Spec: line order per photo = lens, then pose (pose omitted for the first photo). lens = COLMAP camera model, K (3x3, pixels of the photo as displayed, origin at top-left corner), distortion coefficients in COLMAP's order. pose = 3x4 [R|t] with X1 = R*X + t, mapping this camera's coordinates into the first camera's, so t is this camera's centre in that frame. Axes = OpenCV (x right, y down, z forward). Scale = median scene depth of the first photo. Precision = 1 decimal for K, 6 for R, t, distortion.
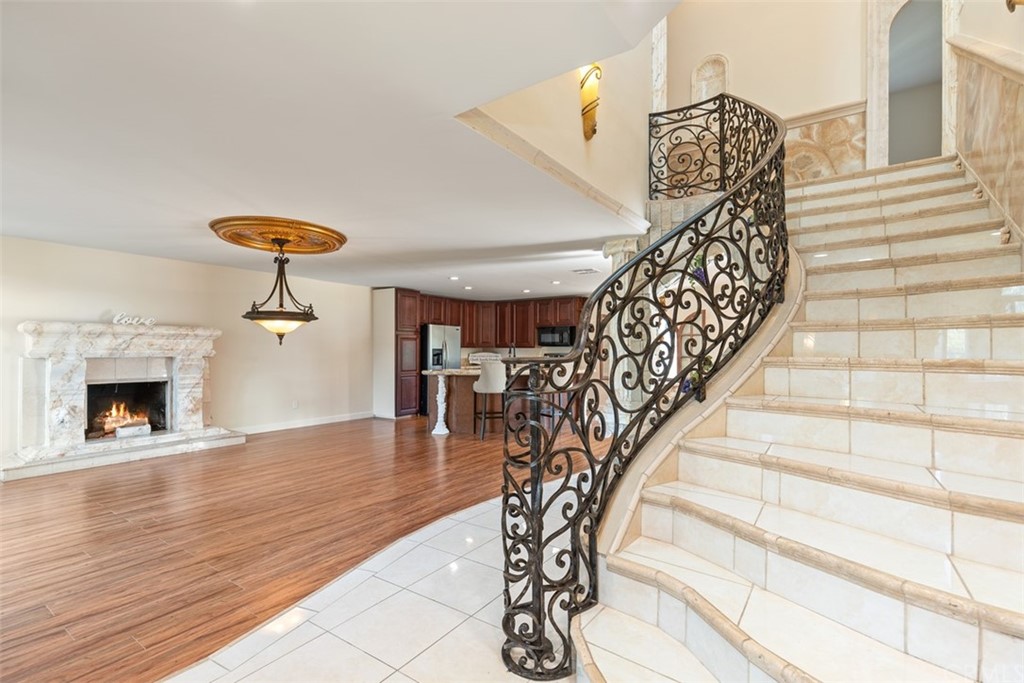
lens RADIAL K [[463.4, 0, 511.6], [0, 463.4, 347.8], [0, 0, 1]] dist [0.000904, 0.000130]
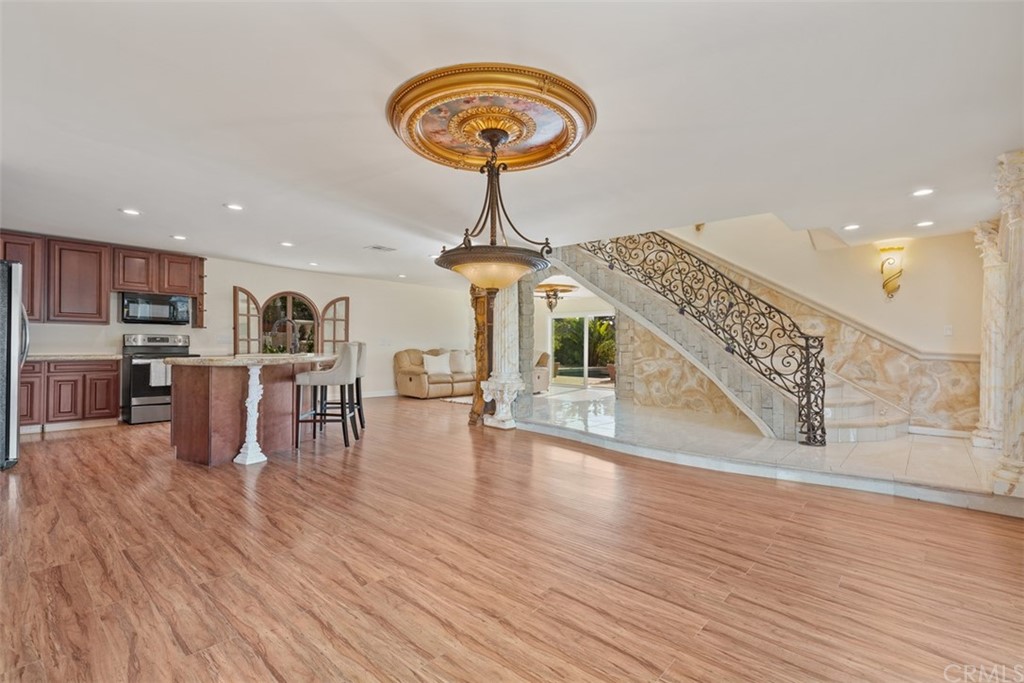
lens RADIAL K [[458.9, 0, 513.4], [0, 458.9, 345.8], [0, 0, 1]] dist [0.003014, 0.000434]
pose [[0.139986, -0.001454, 0.990152, -0.543285], [-0.016115, 0.999863, 0.003746, 0.019617], [-0.990022, -0.016481, 0.139944, 0.447371]]
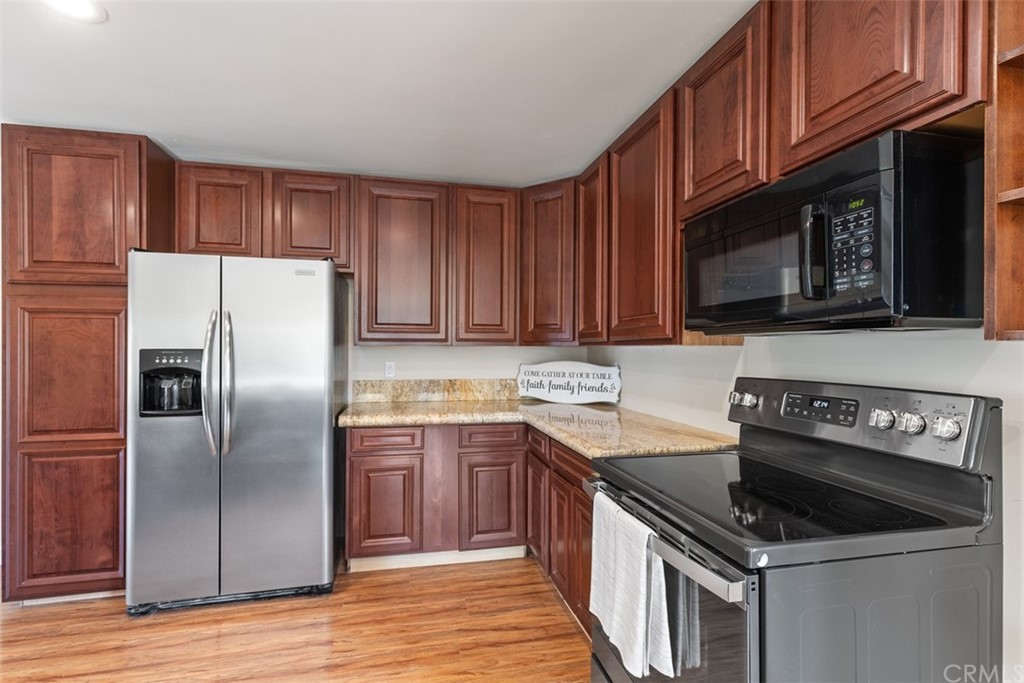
lens RADIAL K [[463.4, 0, 511.6], [0, 463.4, 347.8], [0, 0, 1]] dist [0.000904, 0.000130]
pose [[0.740507, -0.002518, -0.672044, 0.141805], [0.002191, 0.999997, -0.001332, 0.001782], [0.672045, -0.000486, 0.740510, 0.940067]]
